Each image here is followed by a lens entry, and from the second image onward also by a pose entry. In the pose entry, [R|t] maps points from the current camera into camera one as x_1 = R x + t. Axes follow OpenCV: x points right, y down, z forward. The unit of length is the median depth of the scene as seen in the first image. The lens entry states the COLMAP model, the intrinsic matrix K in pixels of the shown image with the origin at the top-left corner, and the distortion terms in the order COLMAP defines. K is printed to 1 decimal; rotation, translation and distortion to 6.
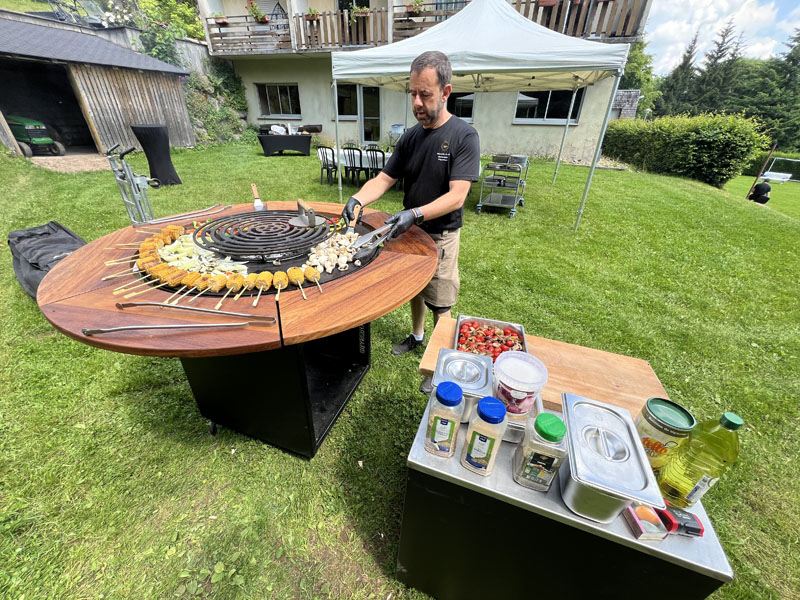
lens RADIAL K [[324.0, 0, 396.1], [0, 324.0, 304.2], [0, 0, 1]] dist [-0.004566, 0.000927]
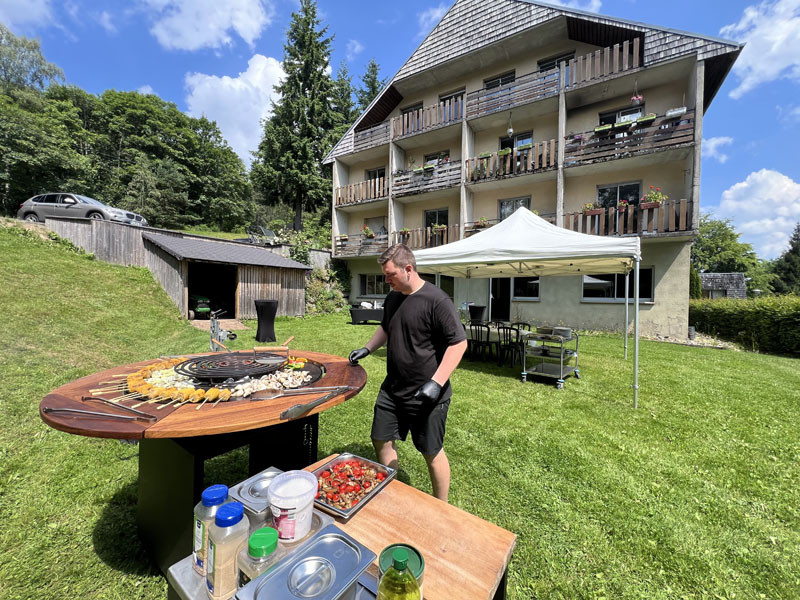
lens RADIAL K [[324.0, 0, 394.6], [0, 324.0, 299.3], [0, 0, 1]] dist [-0.004566, 0.000927]
pose [[0.960411, 0.003548, -0.278564, 0.081540], [-0.141399, 0.867755, -0.476452, 0.010310], [0.240035, 0.496979, 0.833904, -0.008504]]
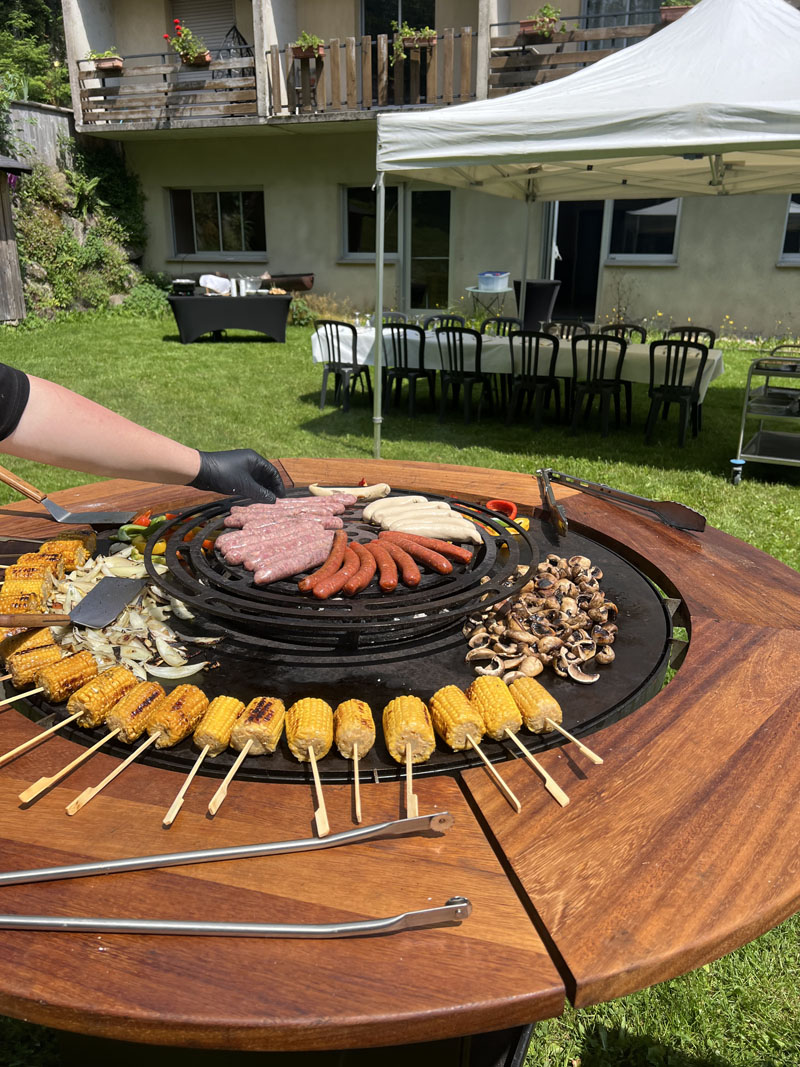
lens RADIAL K [[807.5, 0, 405.8], [0, 807.5, 540.7], [0, 0, 1]] dist [0.030559, -0.036027]
pose [[0.997535, 0.012881, -0.068975, -0.035796], [-0.025470, 0.982432, -0.184876, -0.013377], [0.065382, 0.186177, 0.980338, 0.025154]]
